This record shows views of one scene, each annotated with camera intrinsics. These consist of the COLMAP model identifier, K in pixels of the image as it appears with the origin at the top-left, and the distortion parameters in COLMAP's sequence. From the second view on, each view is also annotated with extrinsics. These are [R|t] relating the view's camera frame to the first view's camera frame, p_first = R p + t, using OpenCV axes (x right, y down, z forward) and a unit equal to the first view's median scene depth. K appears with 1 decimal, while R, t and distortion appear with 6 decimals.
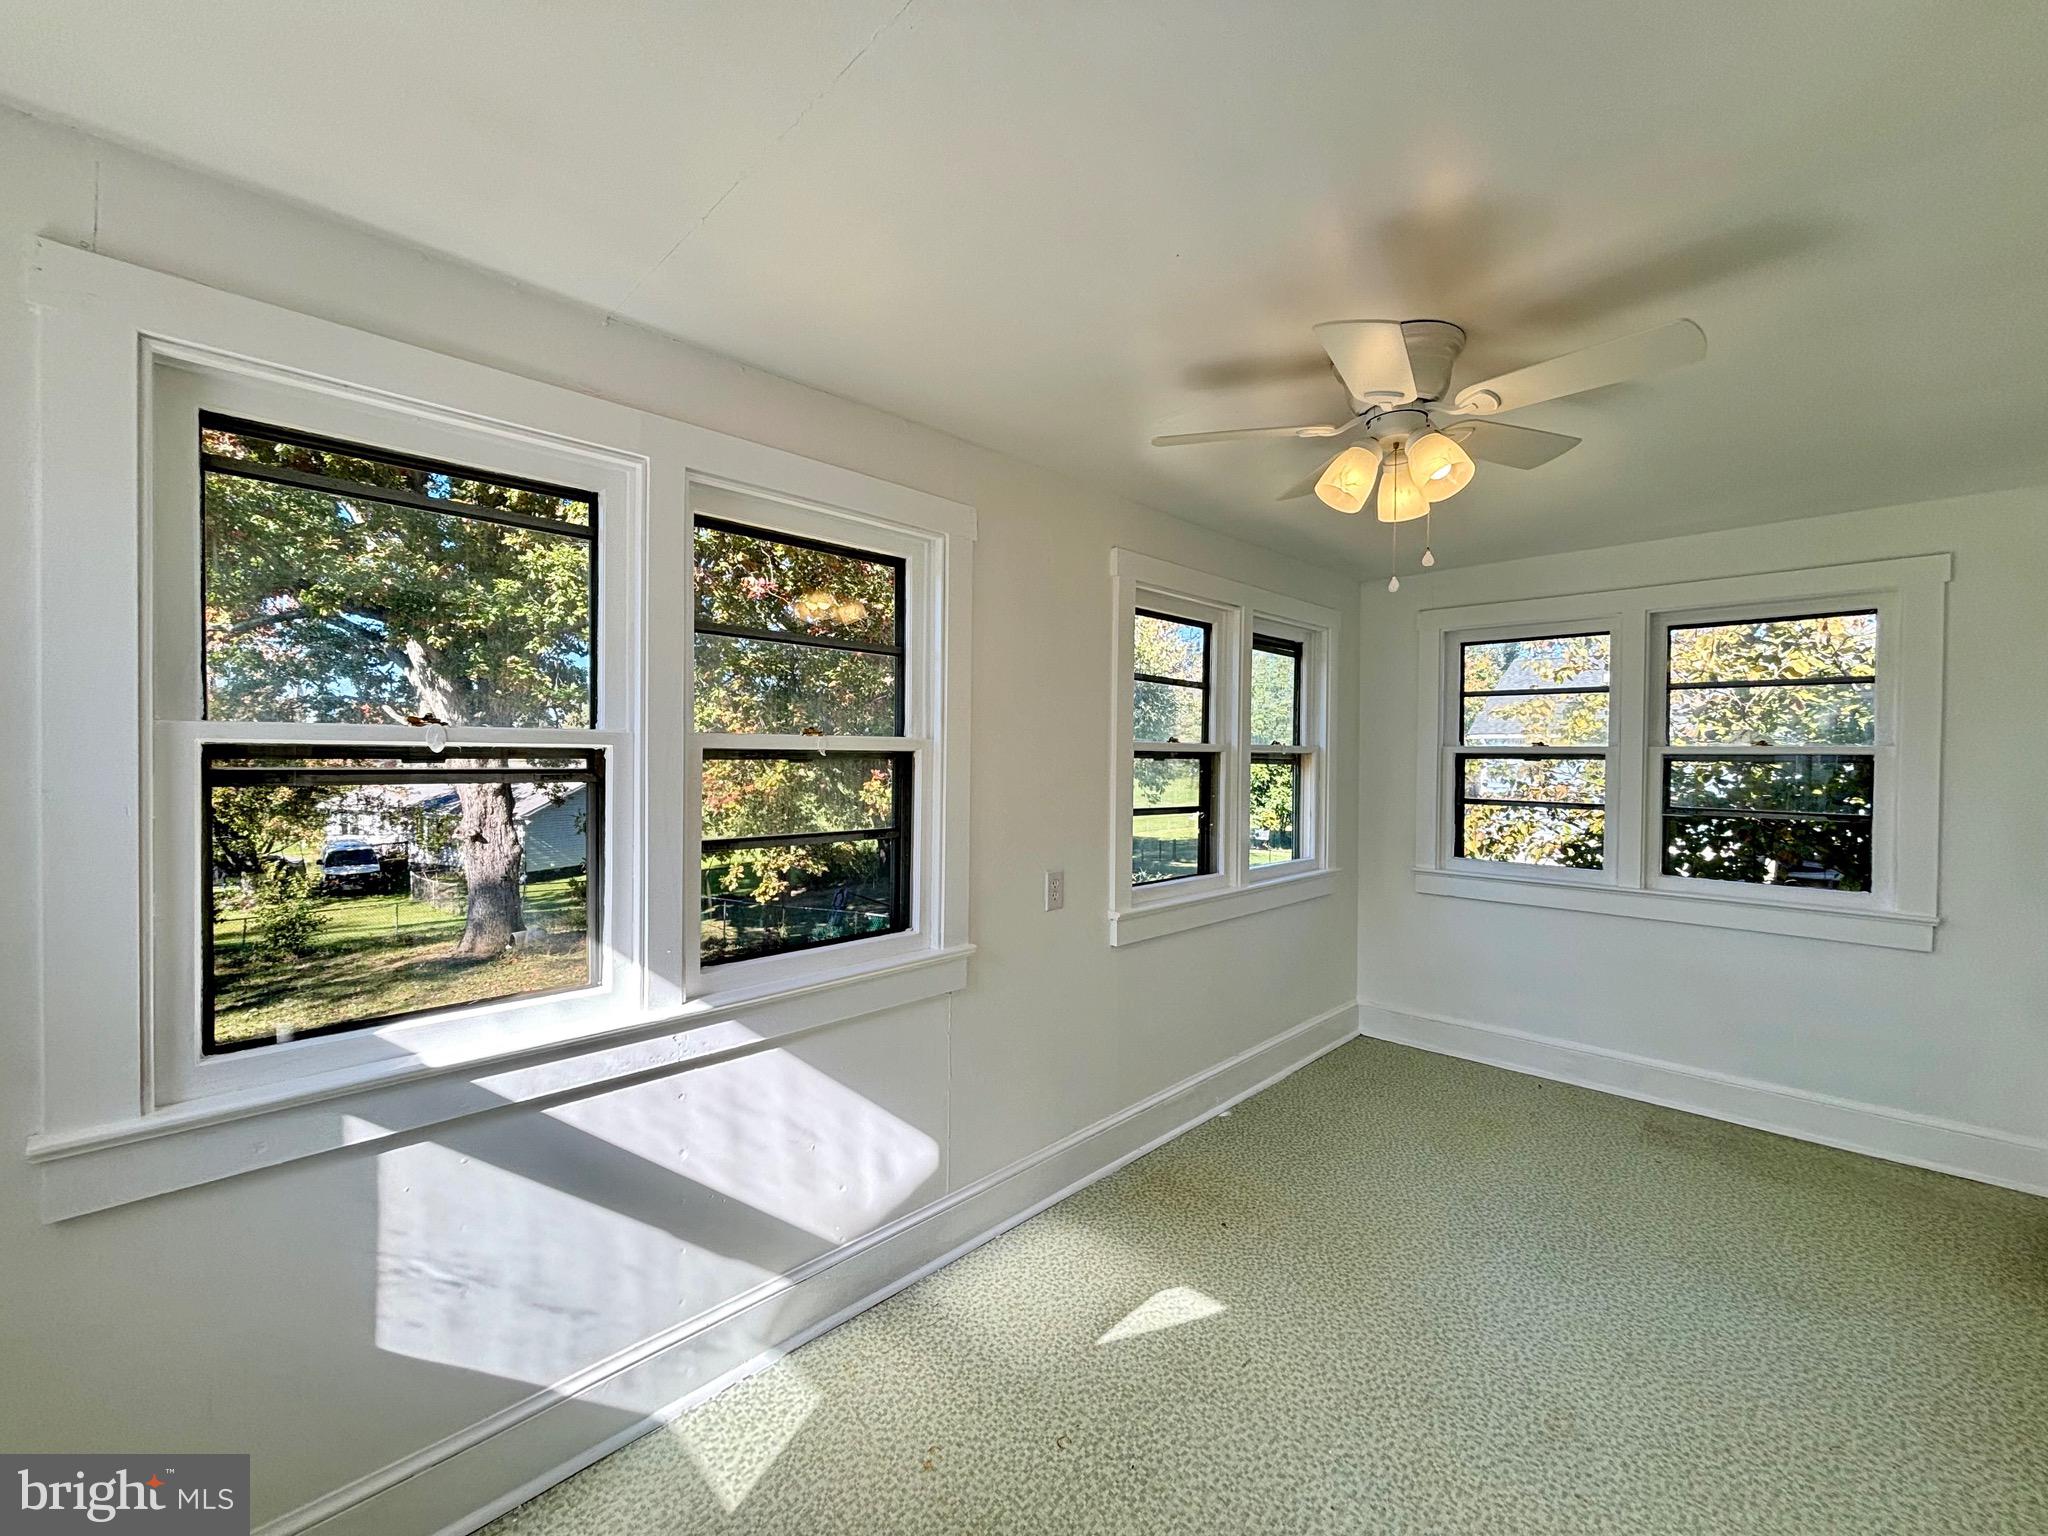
lens RADIAL K [[820.4, 0, 1023.5], [0, 820.4, 703.1], [0, 0, 1]] dist [0.001587, 0.000294]
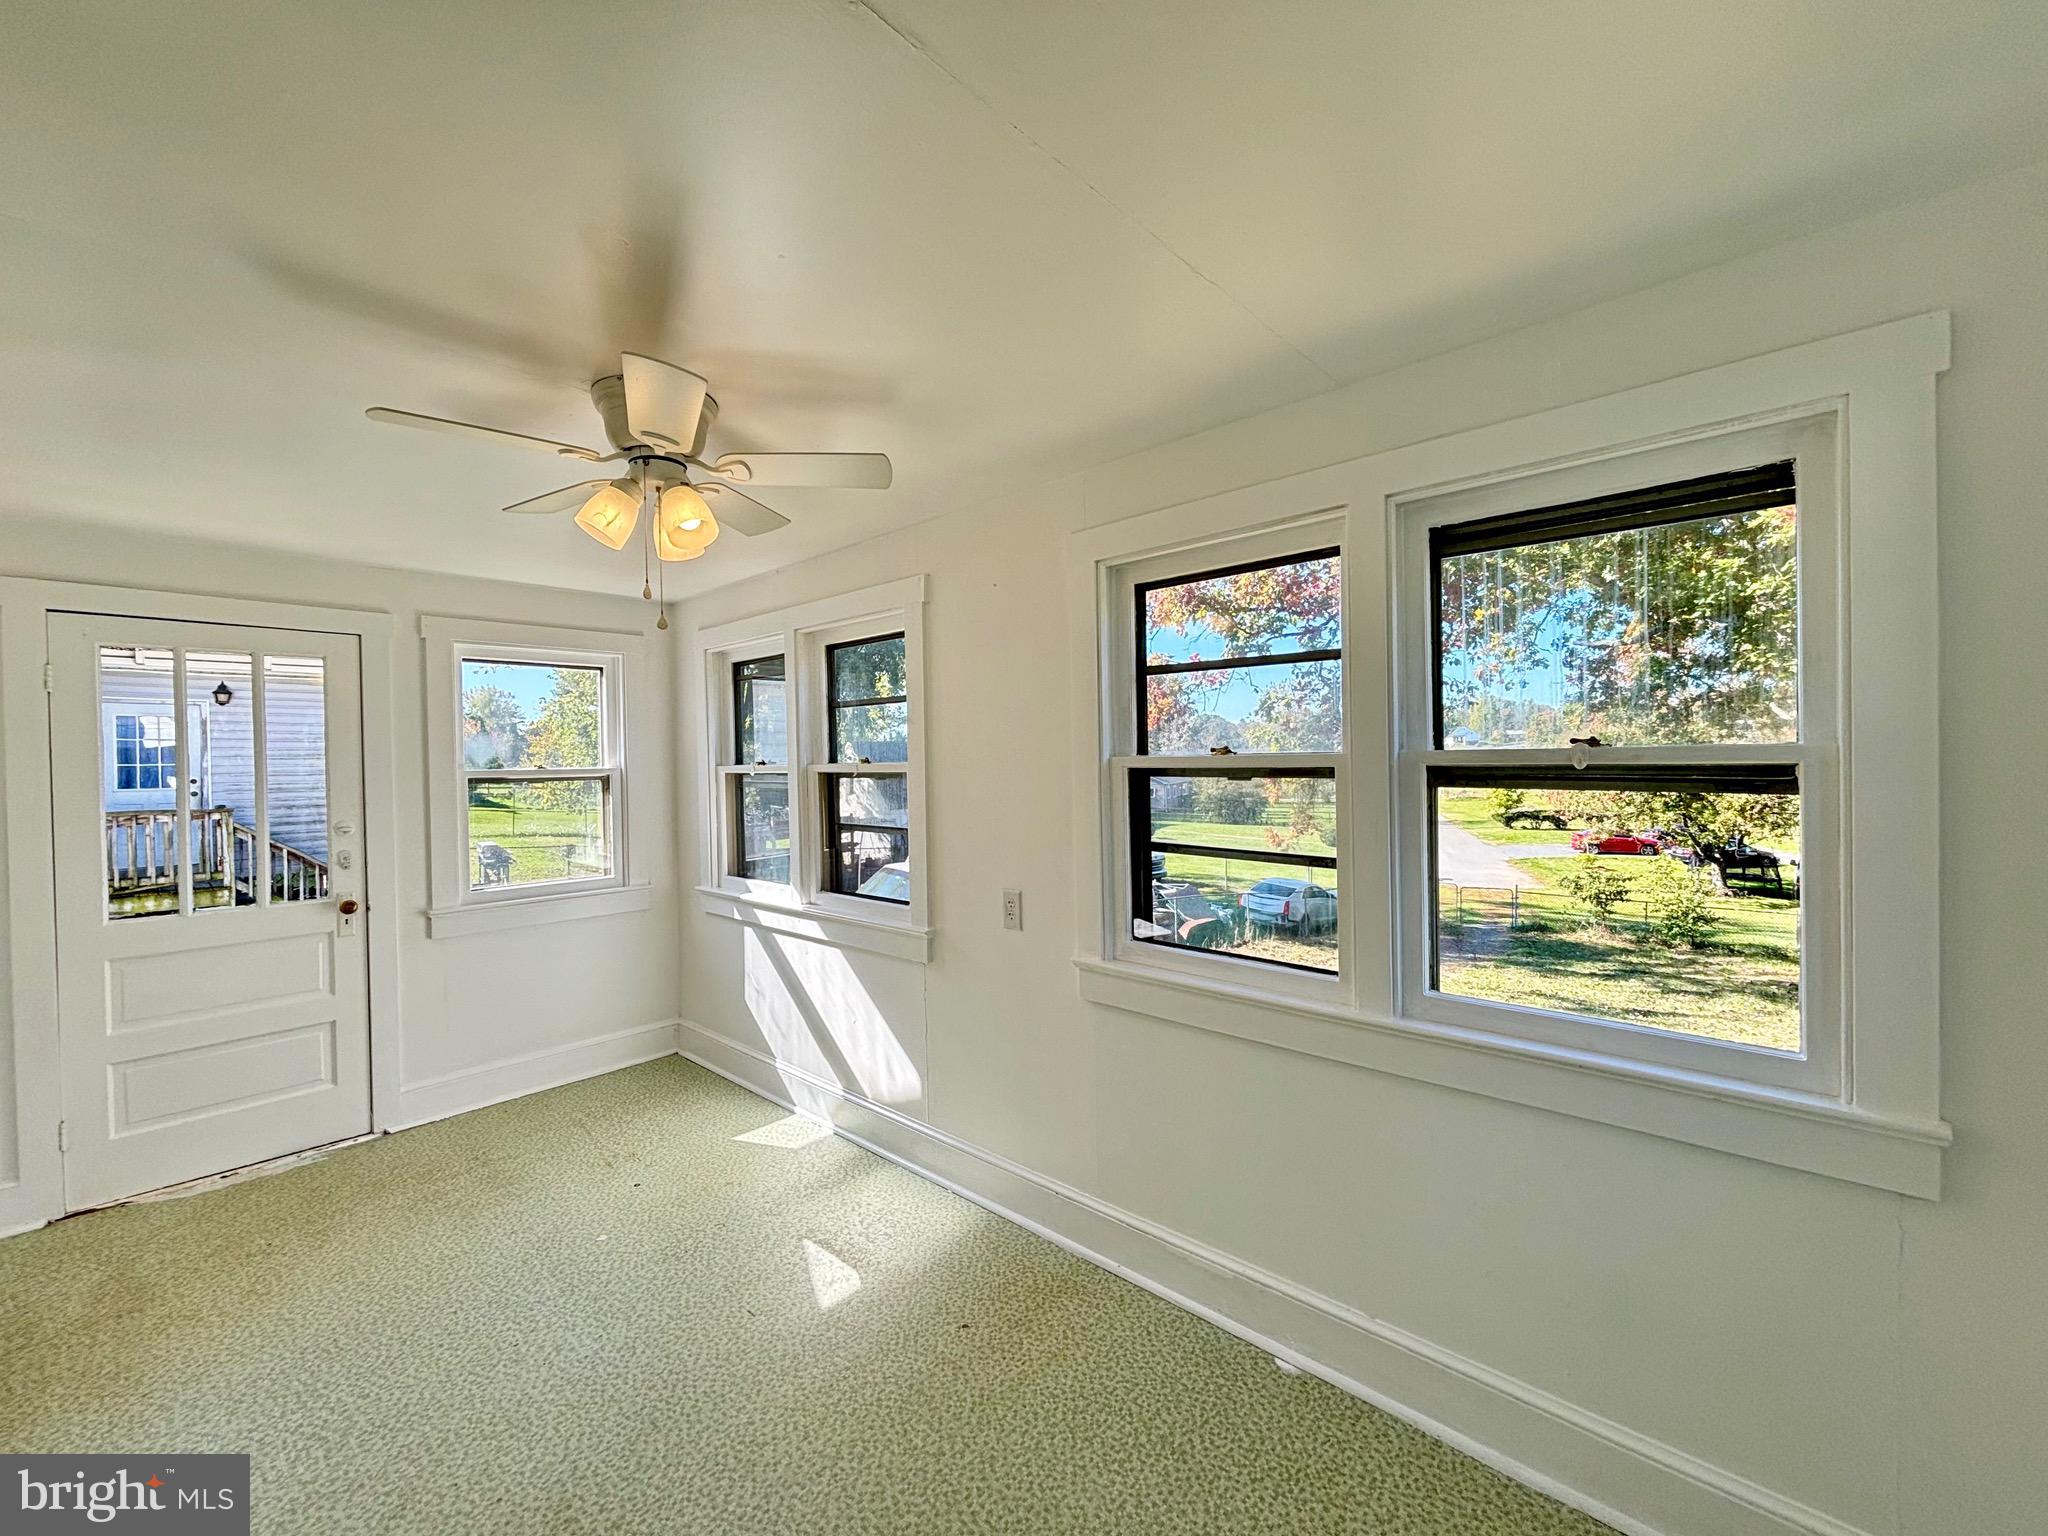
lens RADIAL K [[832.2, 0, 1019.0], [0, 832.2, 762.4], [0, 0, 1]] dist [0.000903, 0.000834]
pose [[0.041066, -0.000715, -0.999156, 0.948287], [0.077331, 0.997002, 0.002465, 0.047769], [0.996159, -0.077367, 0.040998, 0.910722]]
